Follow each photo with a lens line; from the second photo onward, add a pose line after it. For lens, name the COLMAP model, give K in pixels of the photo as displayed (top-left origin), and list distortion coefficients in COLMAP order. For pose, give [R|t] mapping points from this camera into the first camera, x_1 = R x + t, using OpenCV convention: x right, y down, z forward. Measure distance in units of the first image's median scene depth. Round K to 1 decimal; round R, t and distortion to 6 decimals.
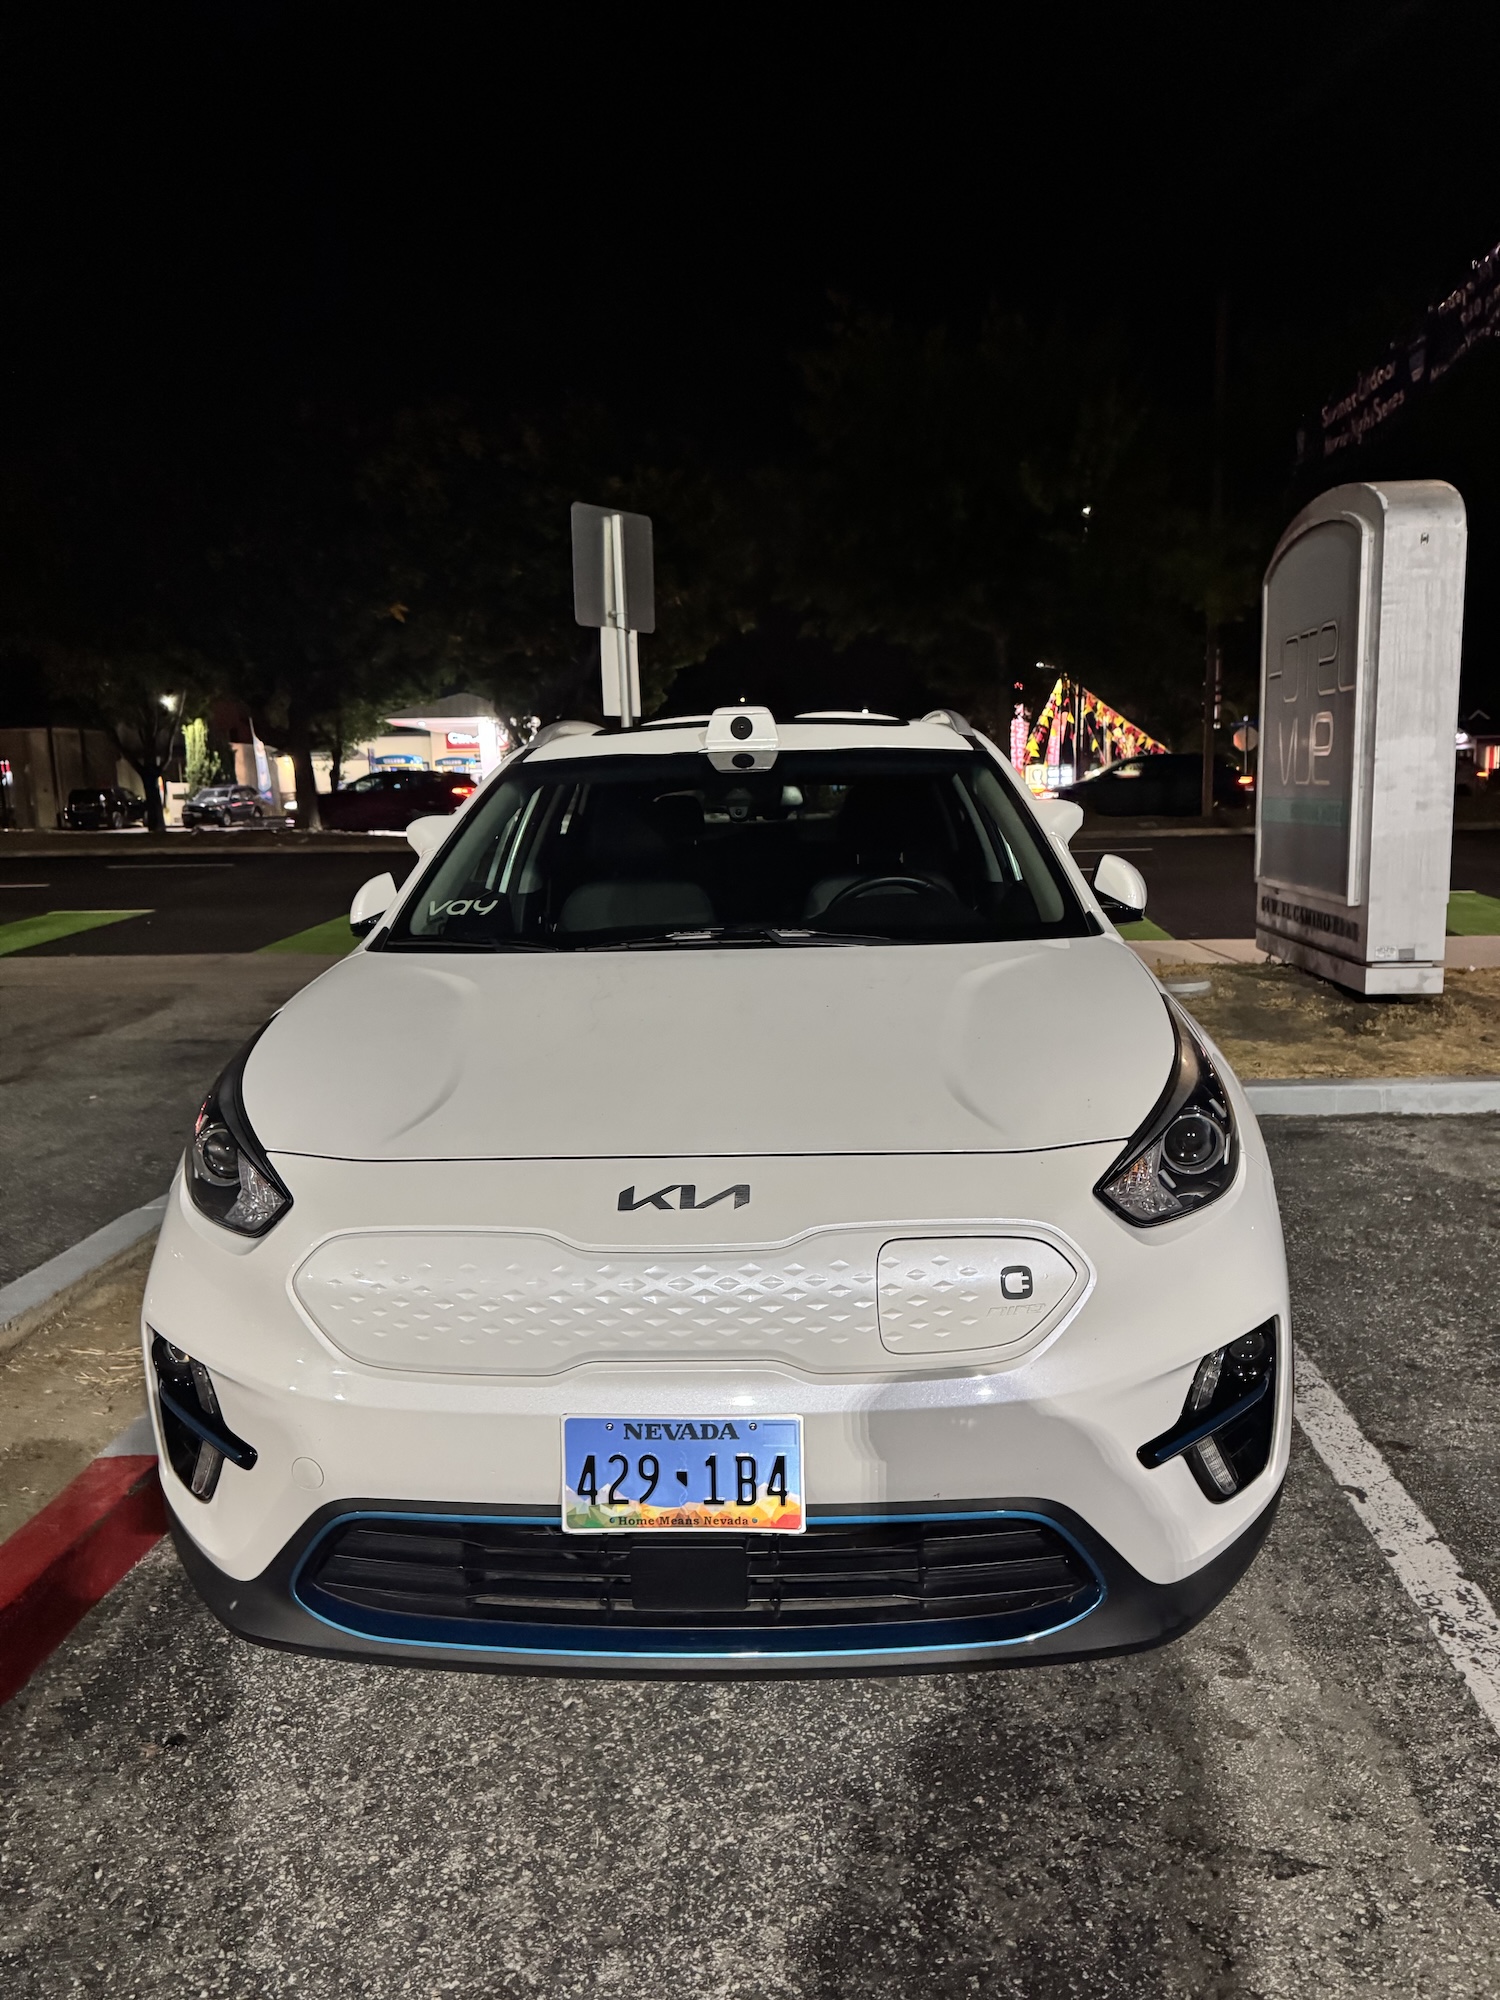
lens RADIAL K [[1424.6, 0, 752.4], [0, 1424.6, 1005.5], [0, 0, 1]] dist [0.031133, -0.038875]
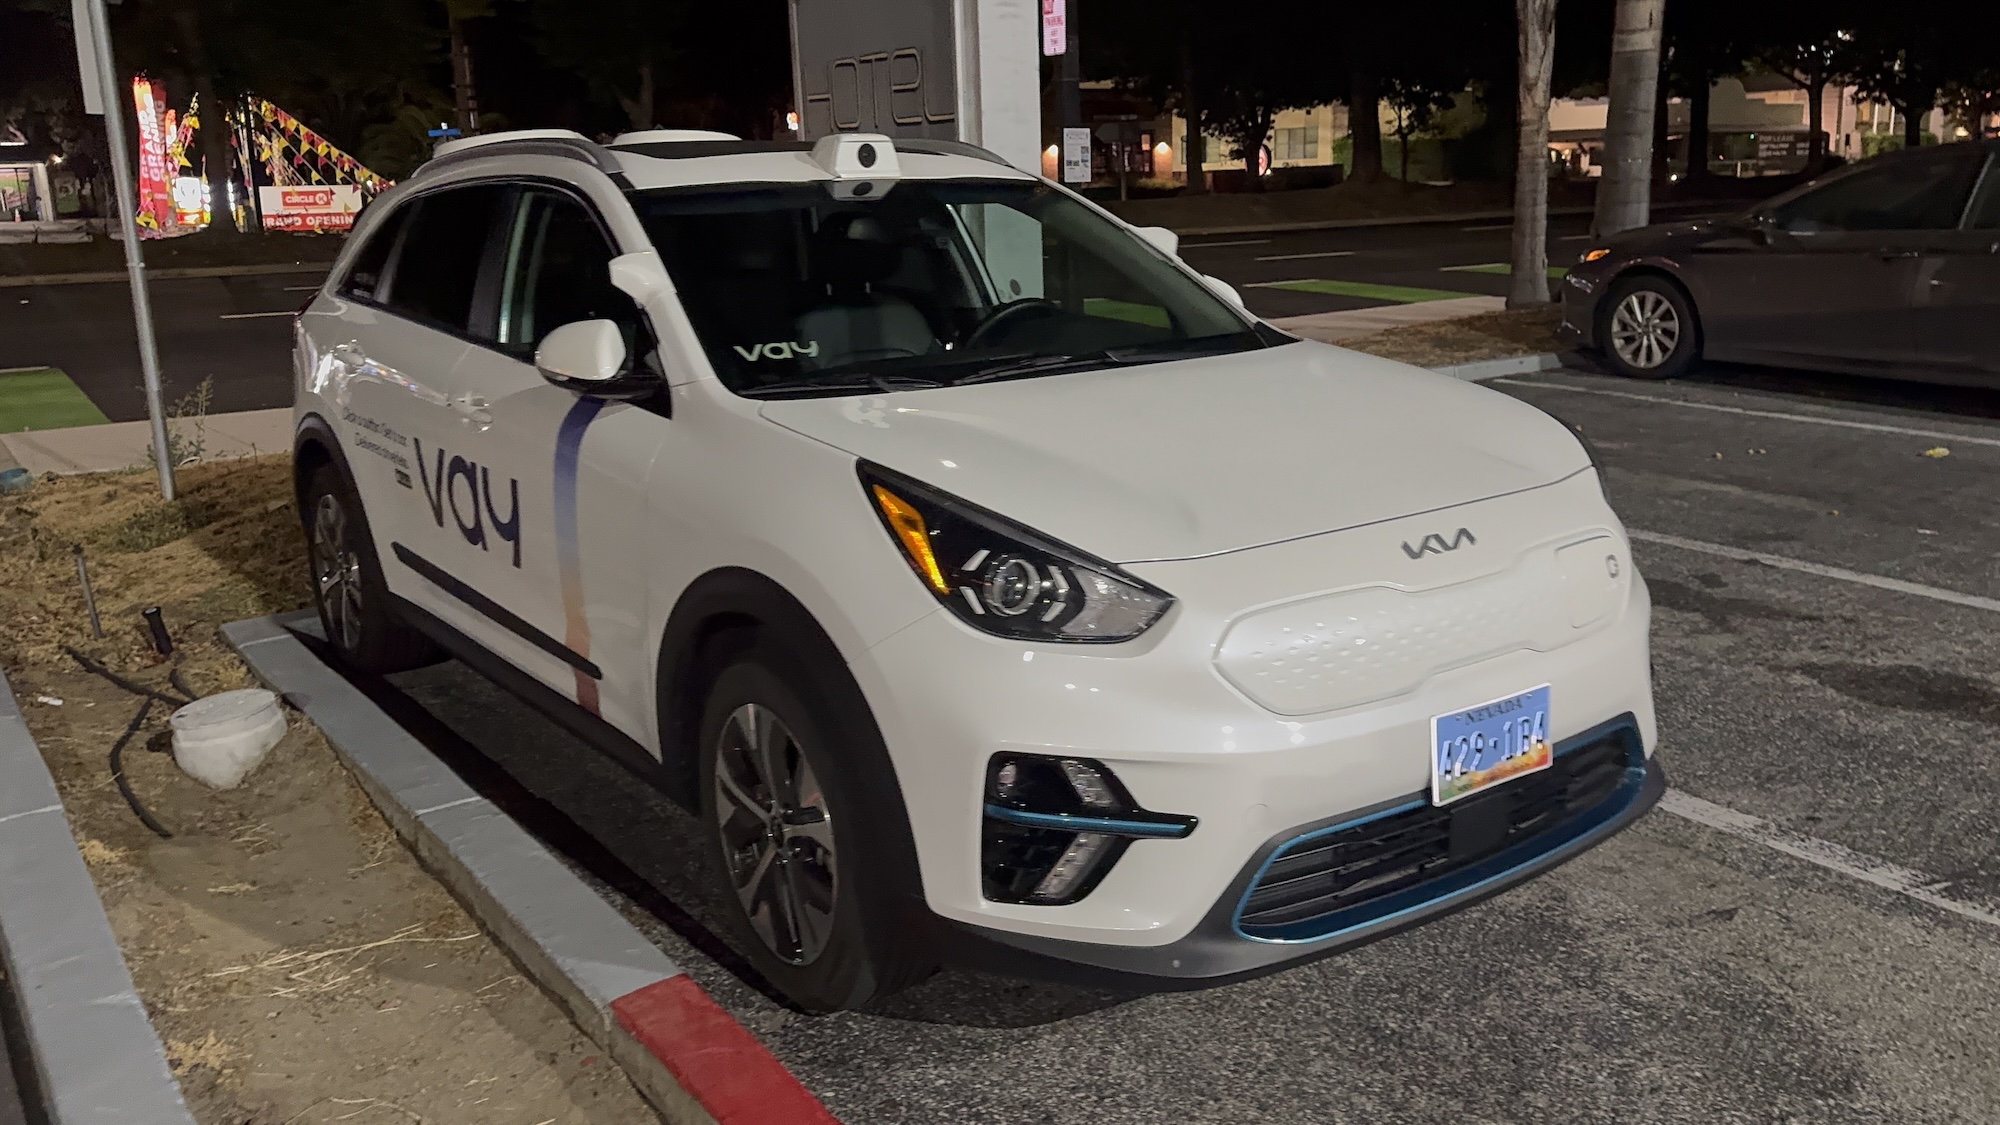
lens RADIAL K [[1654.3, 0, 1036.2], [0, 1654.3, 564.5], [0, 0, 1]] dist [0.106677, -0.173803]
pose [[0.758556, -0.138803, 0.636653, -0.692034], [0.101475, 0.990292, 0.094998, -0.013277], [-0.643658, -0.007457, 0.765277, 0.046681]]
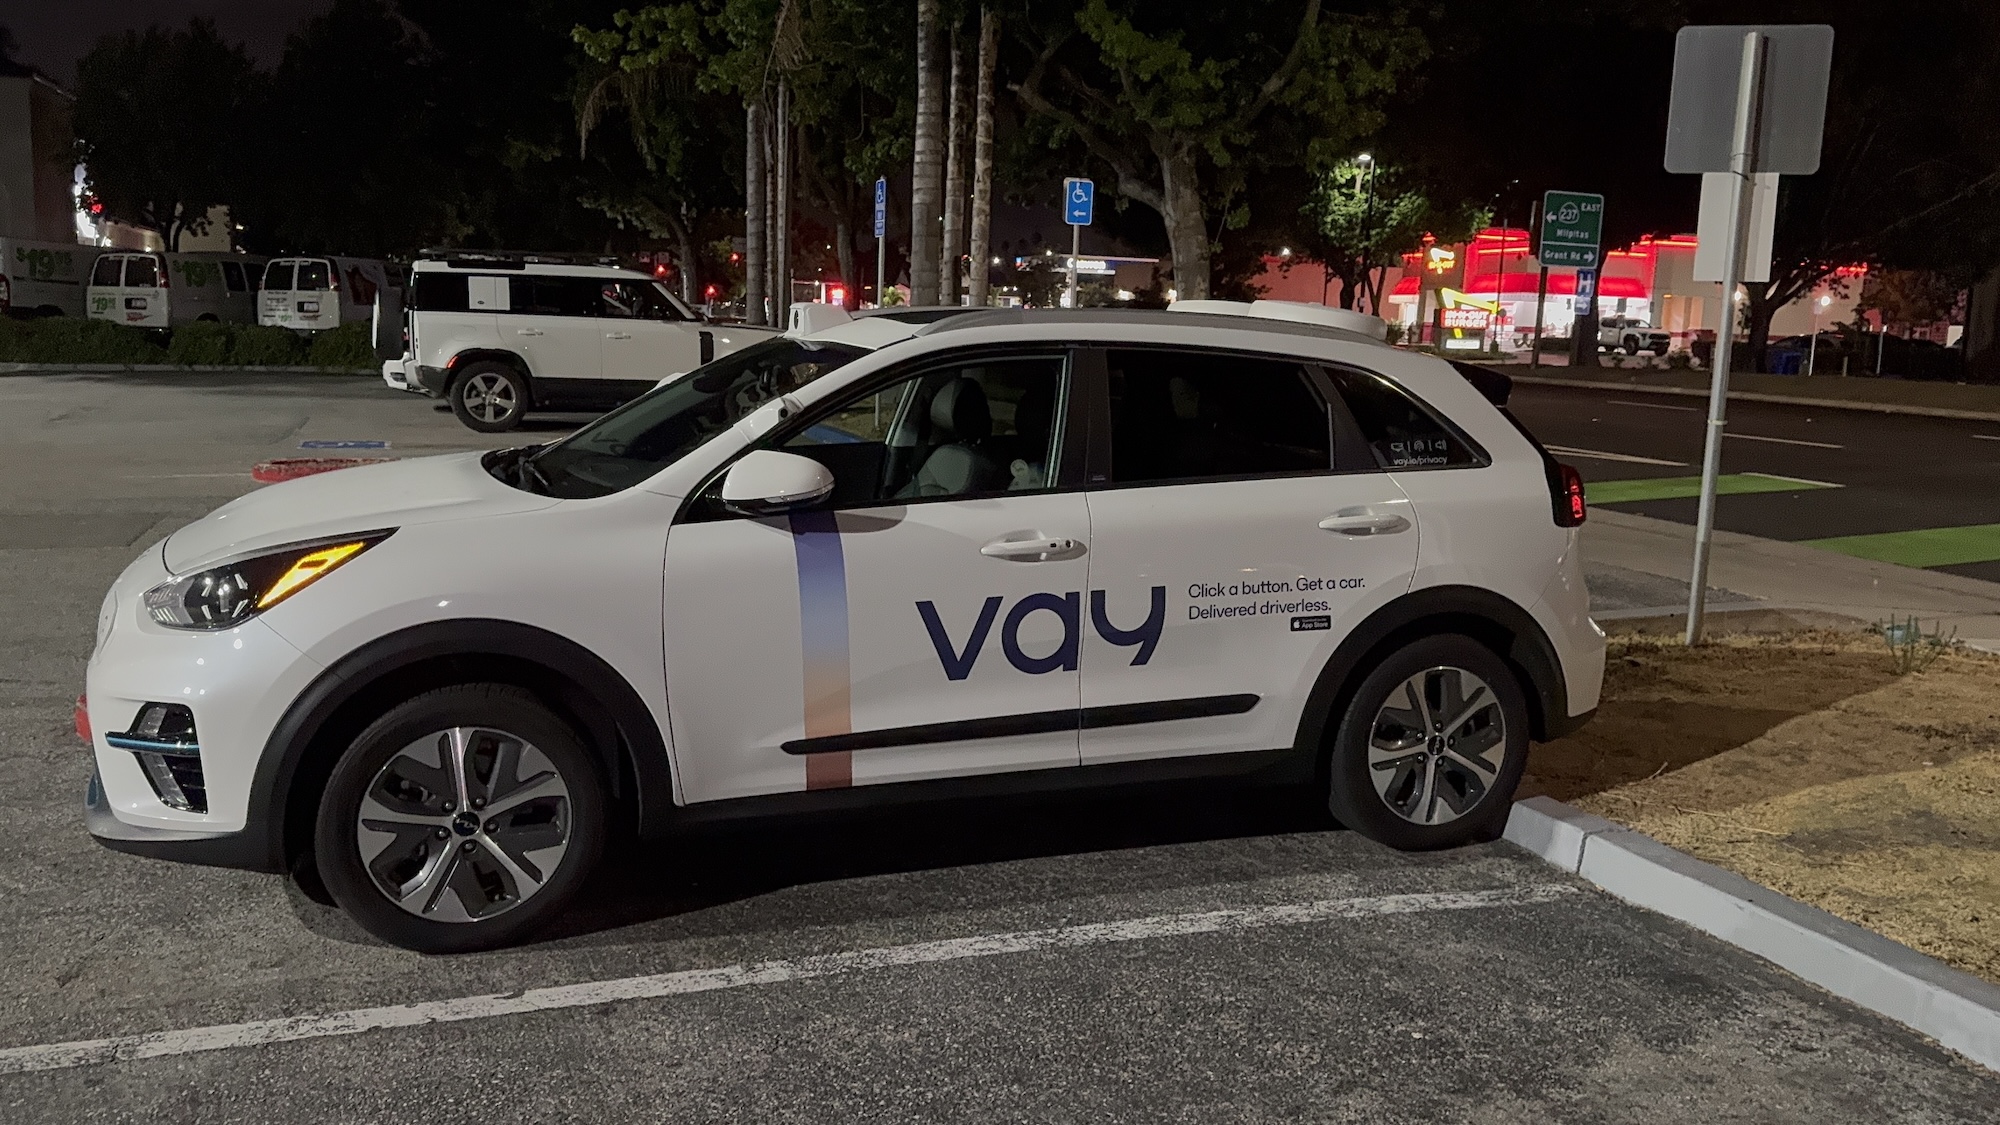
lens RADIAL K [[1654.3, 0, 982.2], [0, 1654.3, 577.2], [0, 0, 1]] dist [0.106677, -0.173803]
pose [[0.390119, 0.182788, -0.902439, 1.379021], [-0.182269, 0.976033, 0.118900, -0.178666], [0.902544, 0.118101, 0.414086, 0.586307]]
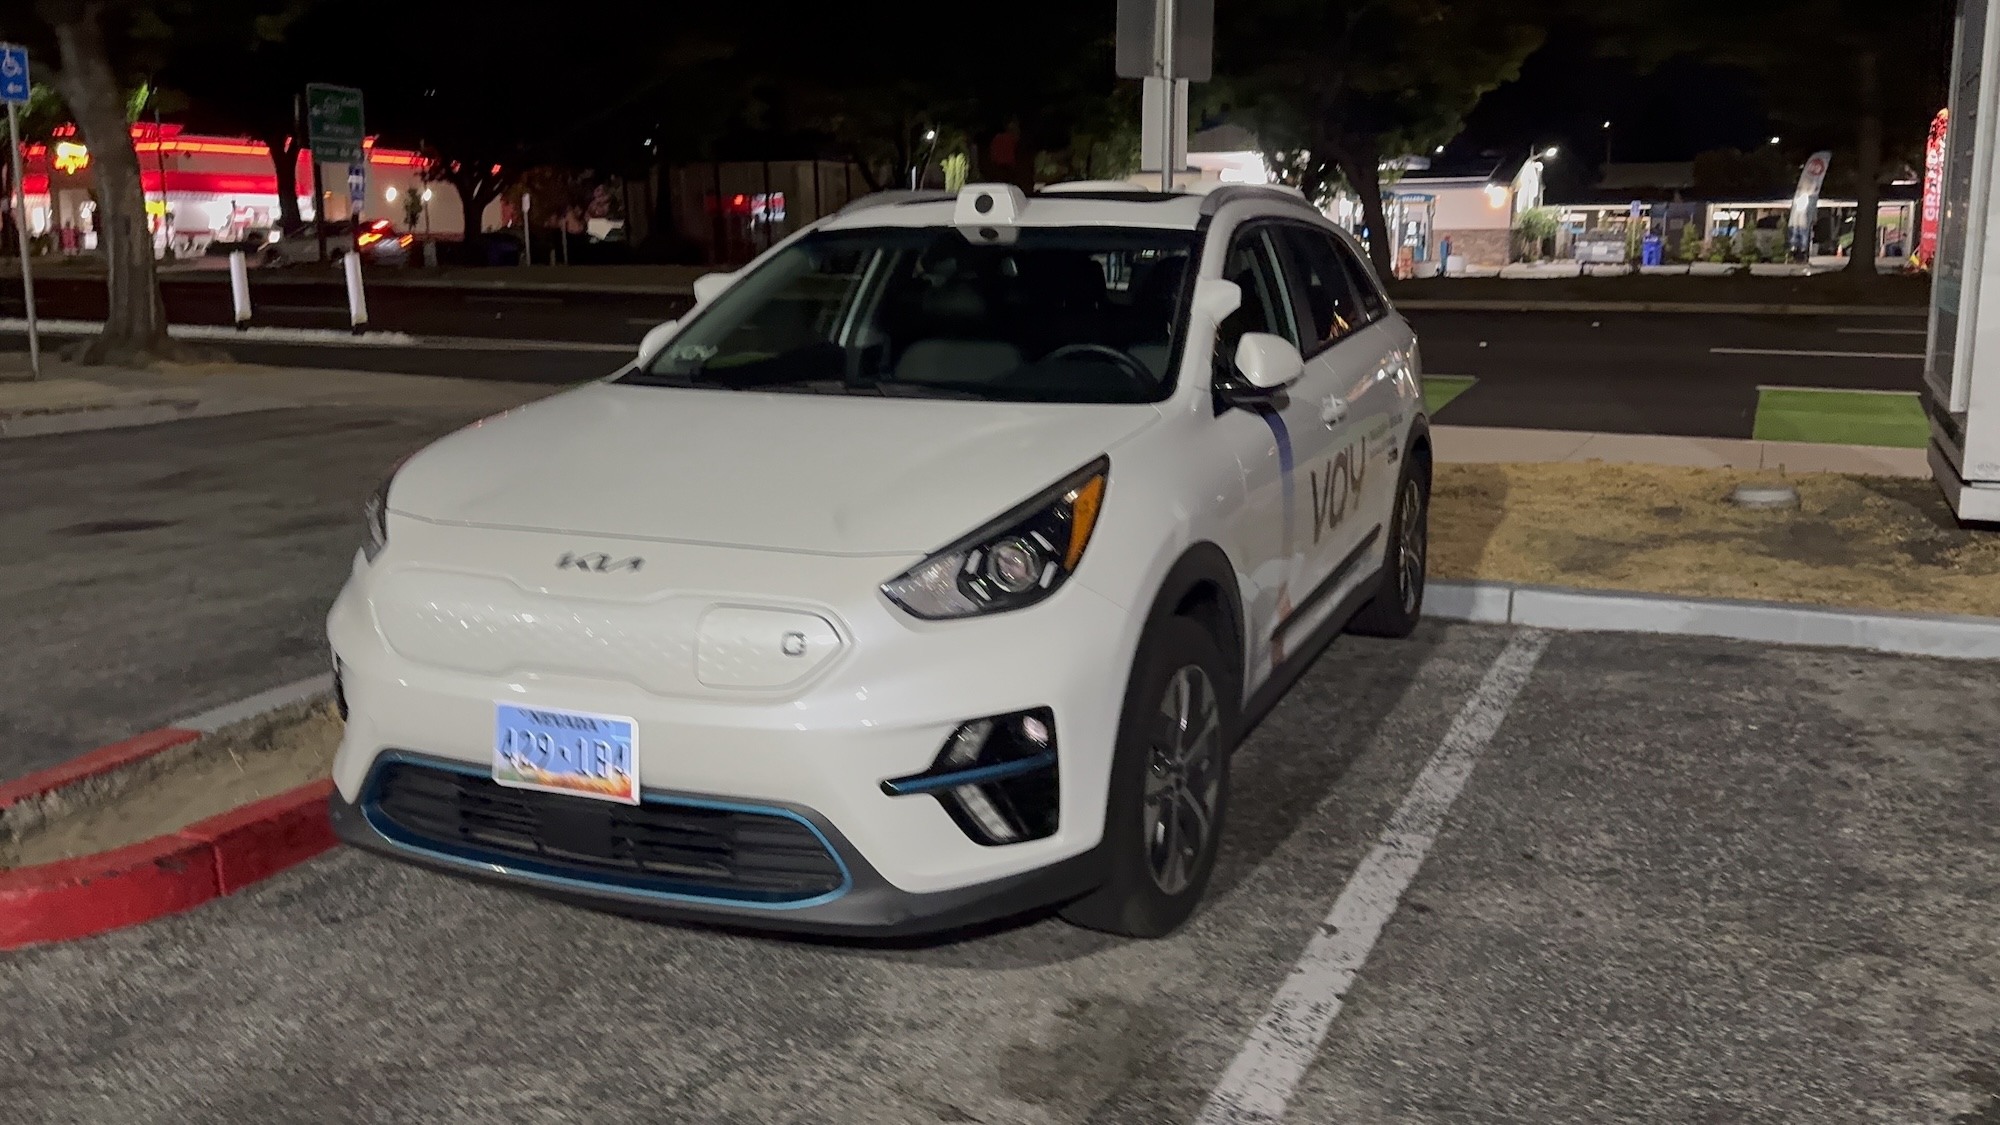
lens RADIAL K [[1654.3, 0, 1013.2], [0, 1654.3, 534.6], [0, 0, 1]] dist [0.106677, -0.173803]
pose [[0.939173, 0.085542, -0.332620, 0.467811], [-0.075994, 0.996239, 0.041637, 0.005296], [0.334931, -0.013828, 0.942141, -0.212191]]
